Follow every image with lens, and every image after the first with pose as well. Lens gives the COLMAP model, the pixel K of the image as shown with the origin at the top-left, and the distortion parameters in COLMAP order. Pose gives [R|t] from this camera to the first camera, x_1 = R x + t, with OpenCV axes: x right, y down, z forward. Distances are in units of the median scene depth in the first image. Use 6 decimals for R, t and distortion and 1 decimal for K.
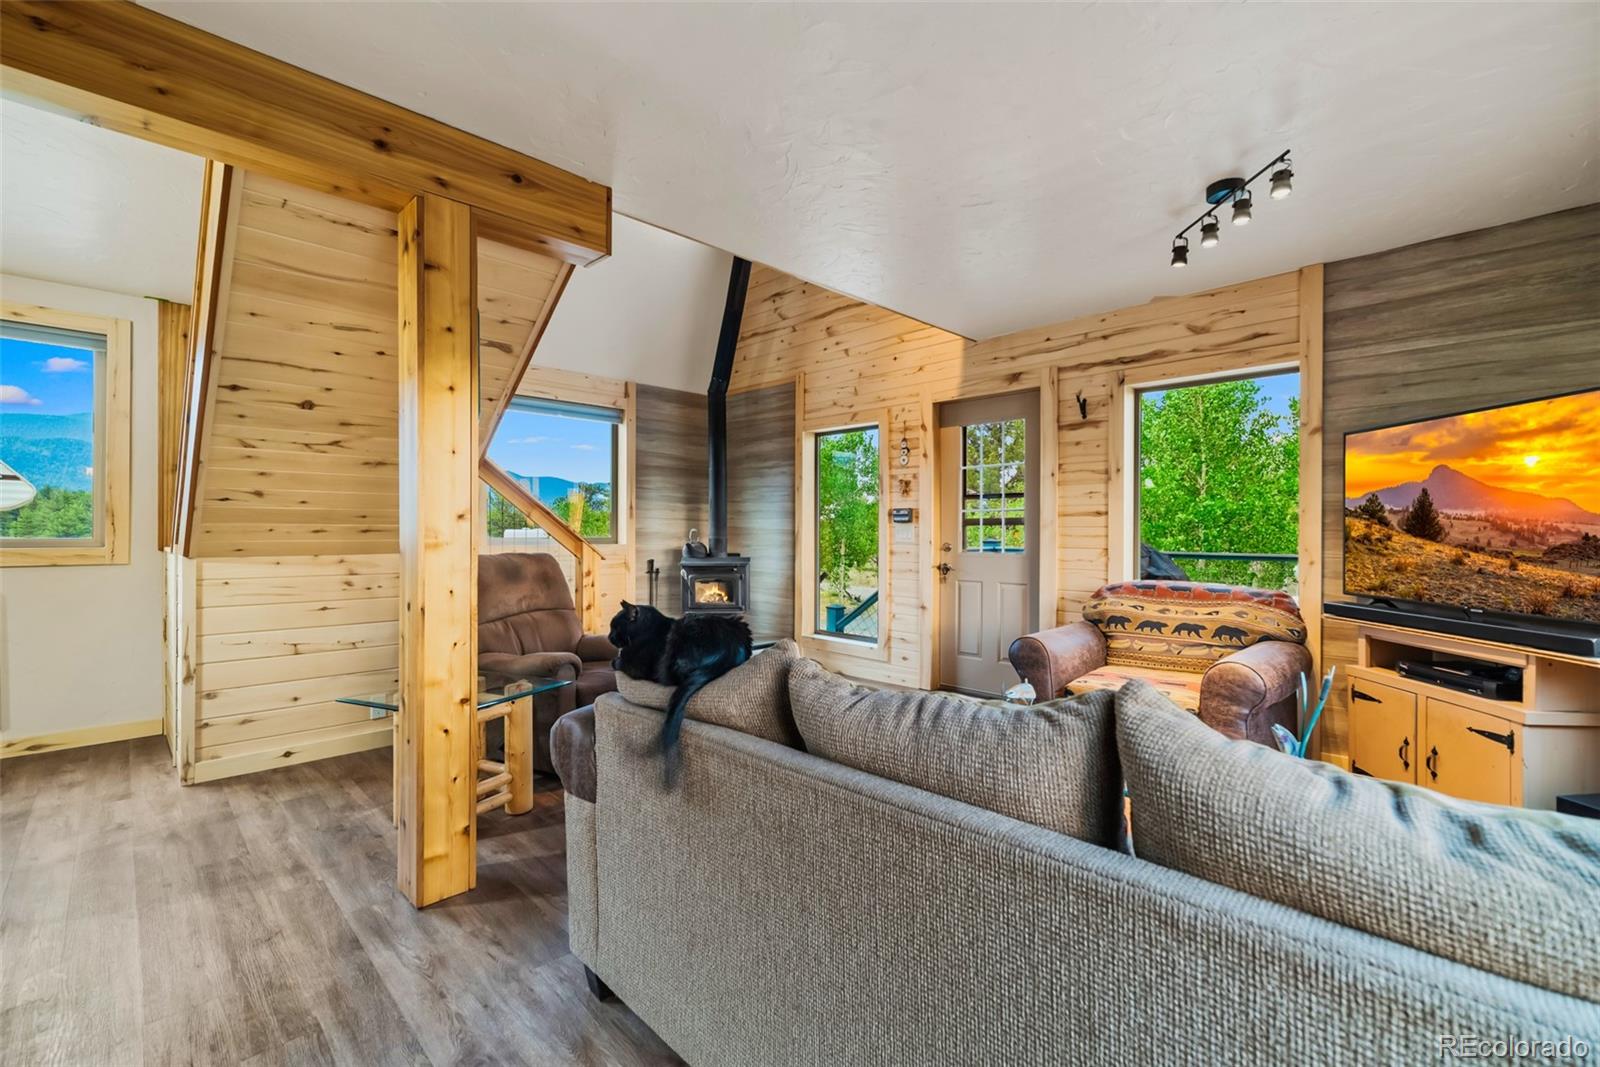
lens RADIAL K [[693.0, 0, 799.7], [0, 693.0, 529.4], [0, 0, 1]] dist [0.007707, 0.000551]
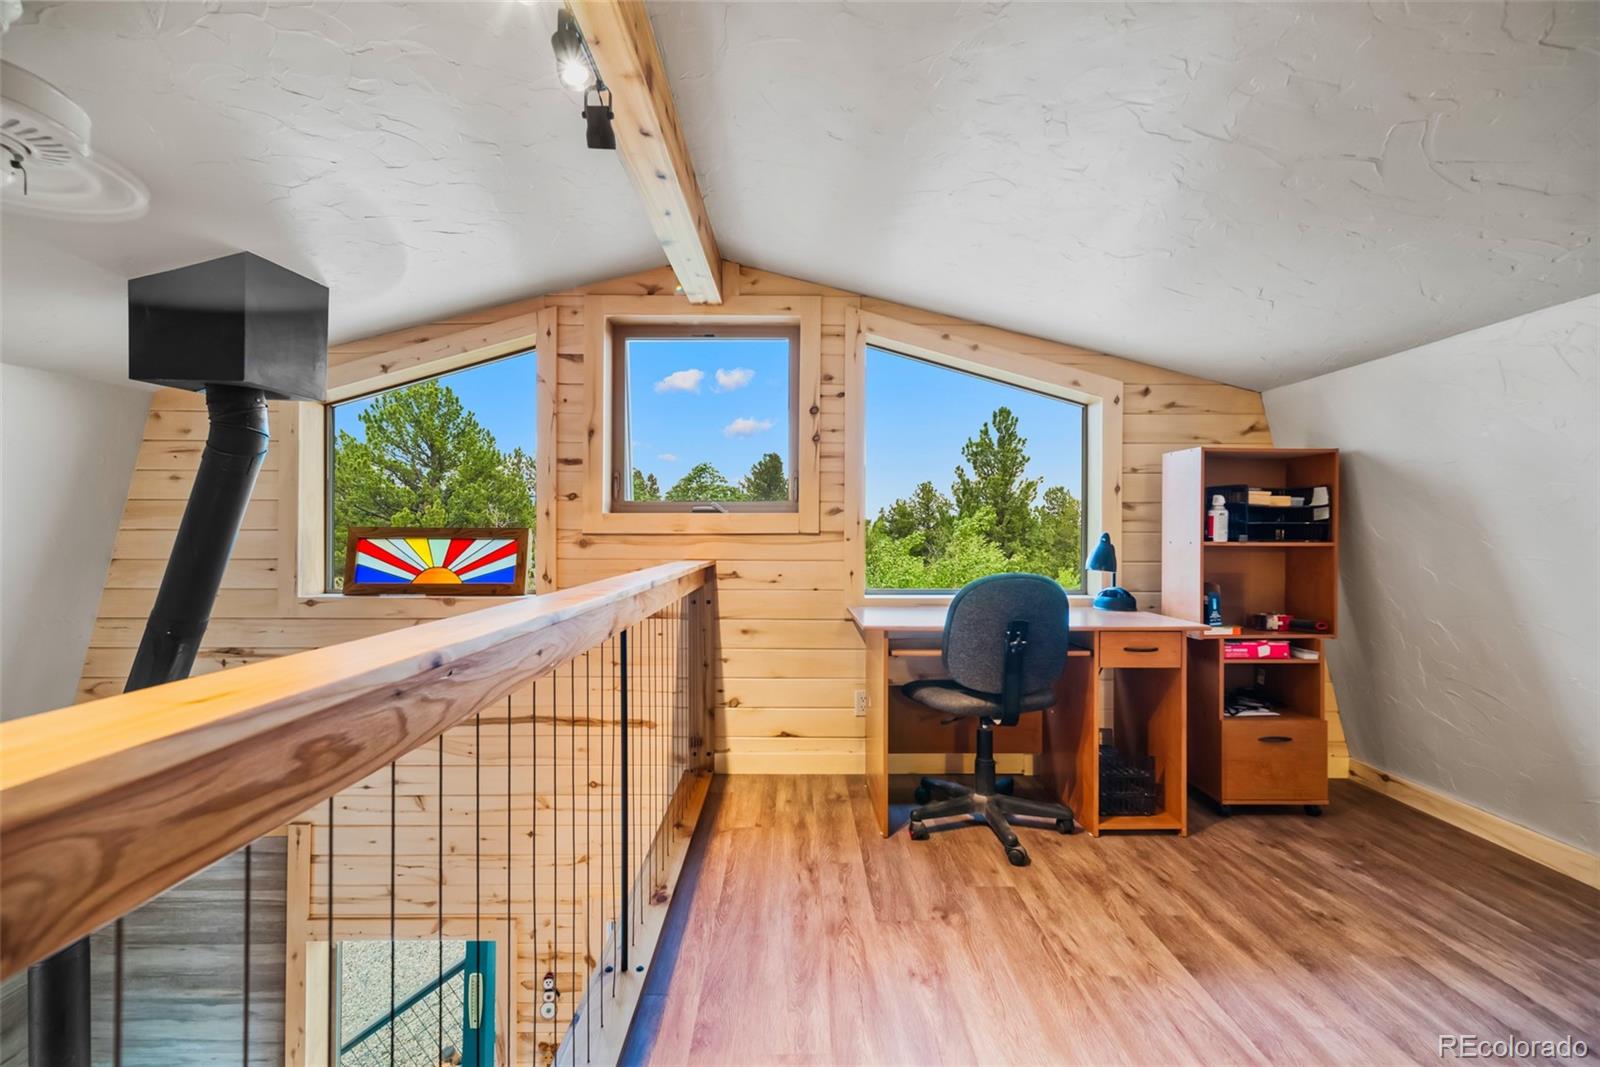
lens RADIAL K [[693.0, 0, 797.4], [0, 693.0, 533.5], [0, 0, 1]] dist [0.007707, 0.000551]
pose [[0.705194, -0.001803, 0.709012, -0.127517], [-0.001694, 0.999990, 0.004228, -0.538861], [-0.709013, -0.004183, 0.705183, 0.458070]]
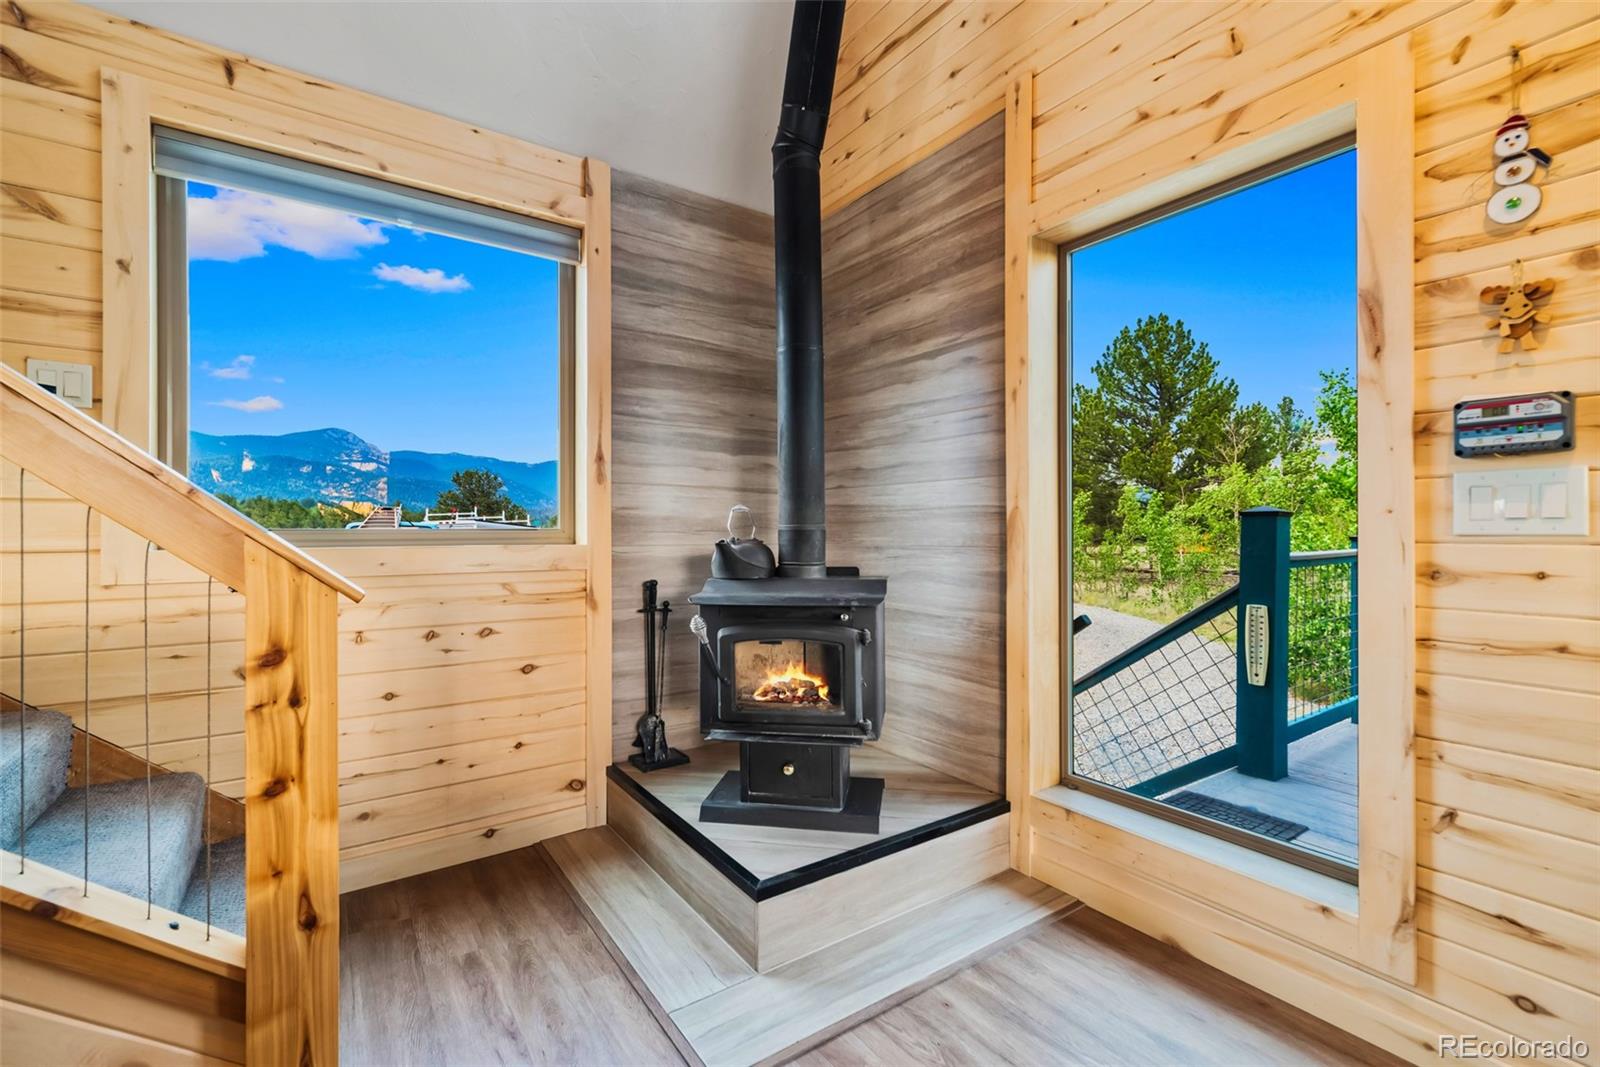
lens RADIAL K [[693.0, 0, 798.3], [0, 693.0, 530.5], [0, 0, 1]] dist [0.007707, 0.000551]
pose [[0.984657, -0.006327, -0.174386, -0.063026], [0.006304, 0.999980, -0.000684, 0.016850], [0.174387, -0.000426, 0.984677, 0.748804]]
